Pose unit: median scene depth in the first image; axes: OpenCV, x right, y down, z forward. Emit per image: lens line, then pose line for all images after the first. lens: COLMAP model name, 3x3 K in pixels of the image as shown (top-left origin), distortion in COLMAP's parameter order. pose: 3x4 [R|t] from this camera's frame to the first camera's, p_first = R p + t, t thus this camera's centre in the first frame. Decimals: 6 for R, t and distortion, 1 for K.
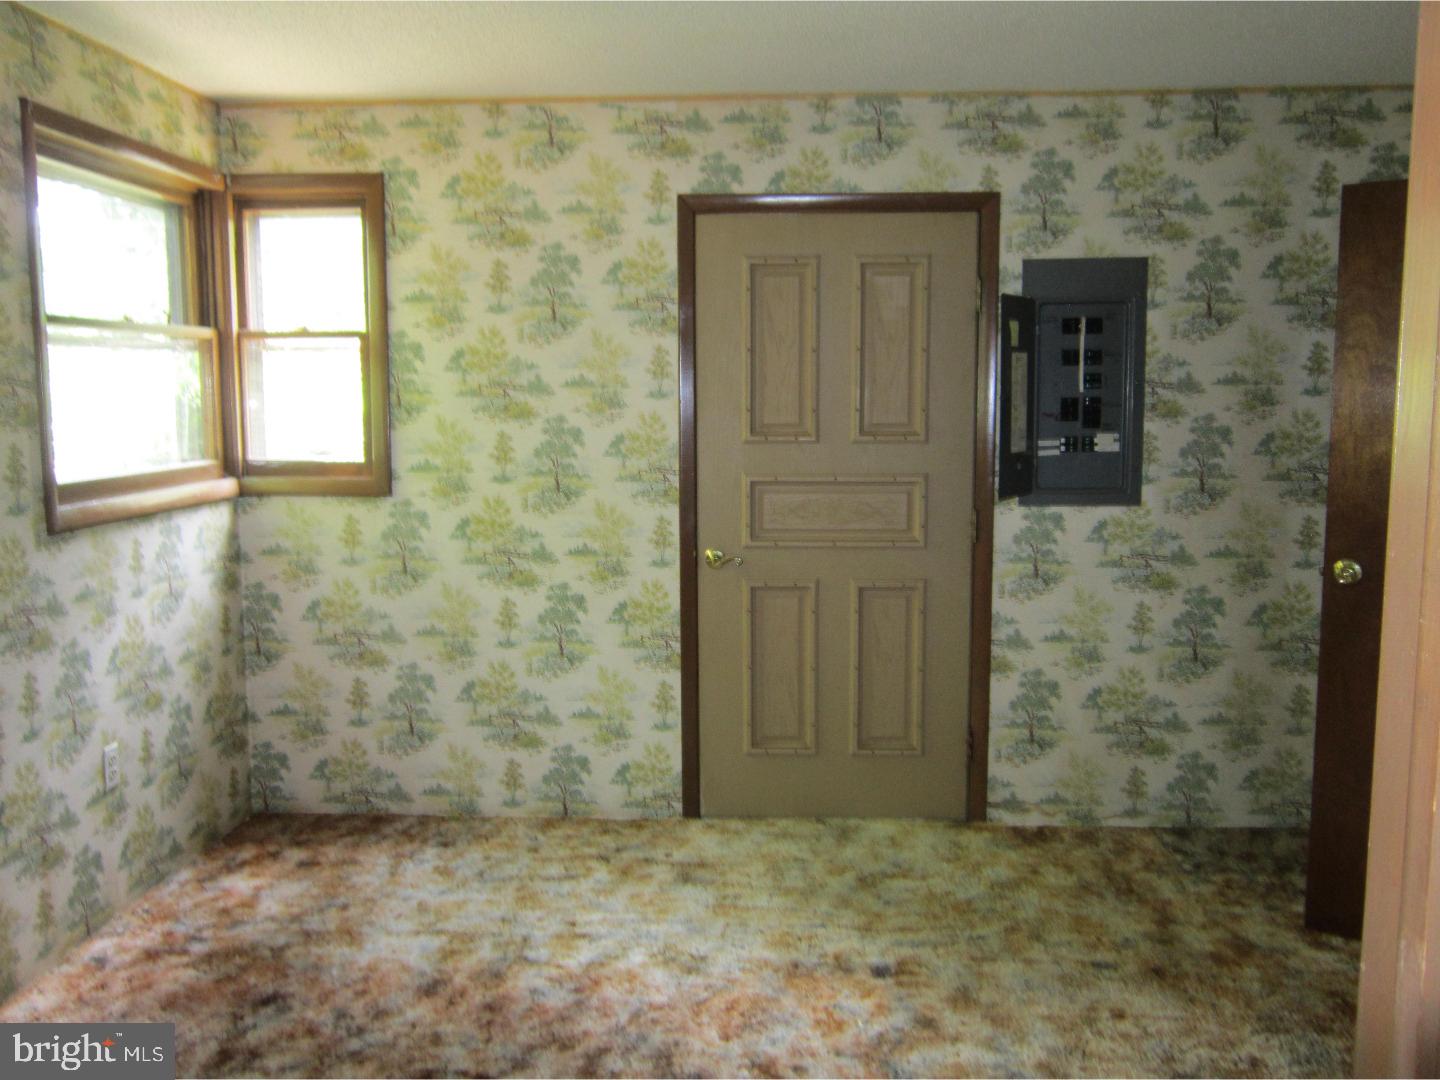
lens RADIAL K [[1202.9, 0, 720.0], [0, 1202.9, 540.0], [0, 0, 1]] dist [-0.012476, -0.013336]
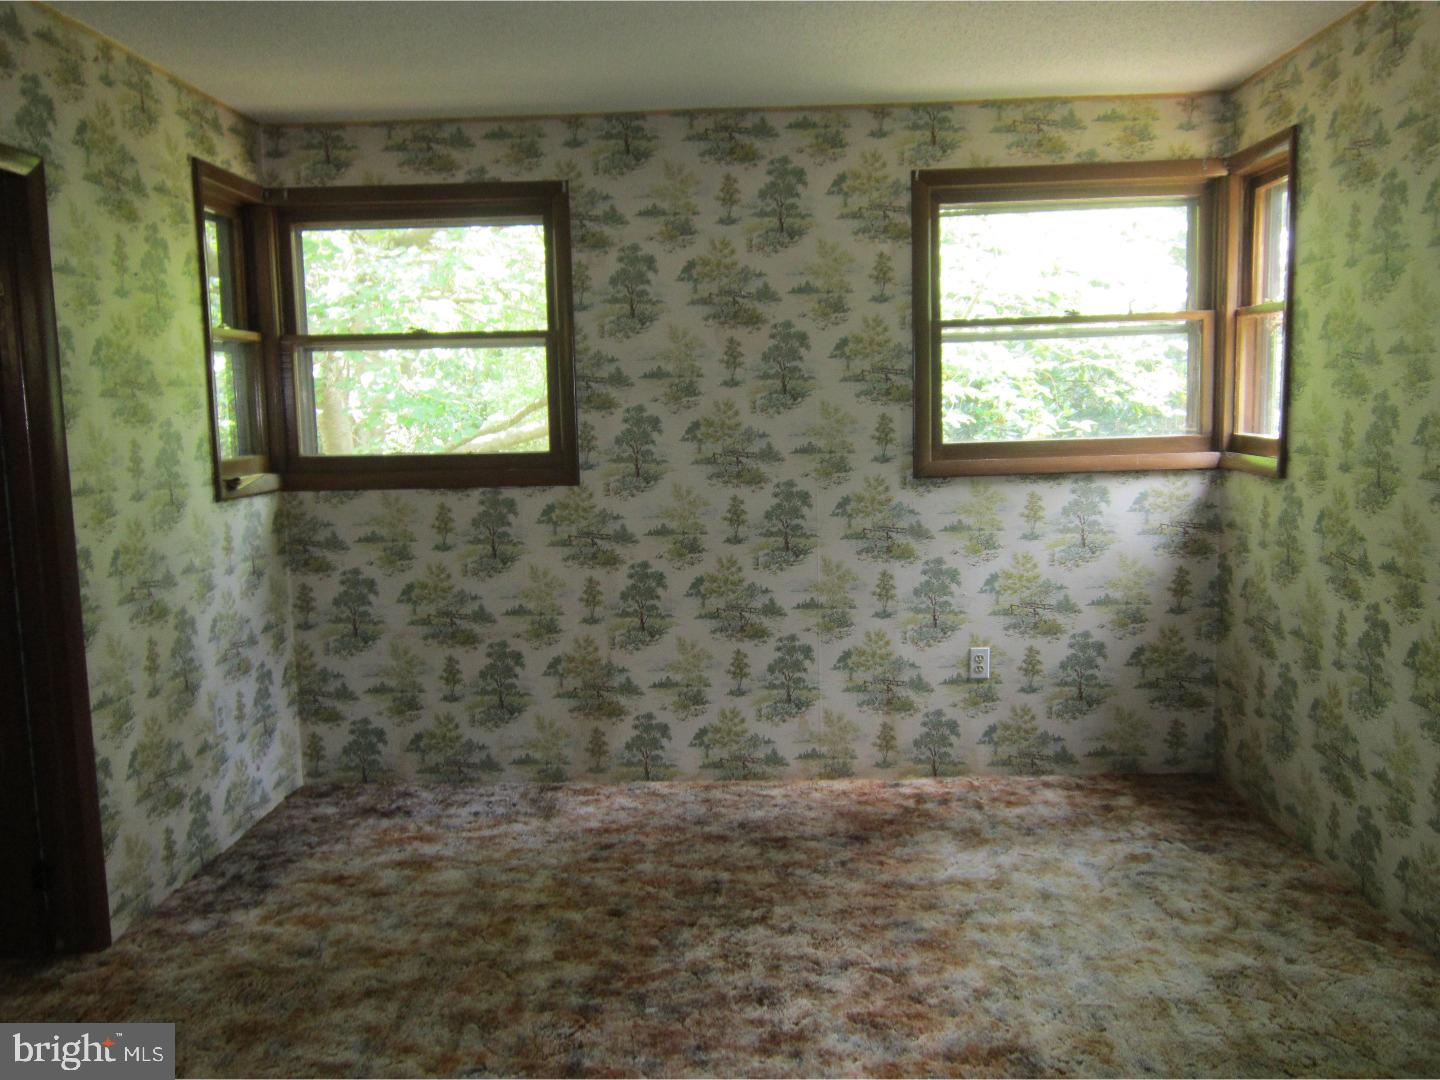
lens RADIAL K [[1167.5, 0, 720.0], [0, 1167.5, 540.0], [0, 0, 1]] dist [-0.004001, -0.001476]
pose [[0.031145, 0.113971, -0.992996, 0.641908], [-0.092092, 0.989579, 0.110690, -0.051488], [0.995263, 0.087999, 0.041316, 0.571999]]
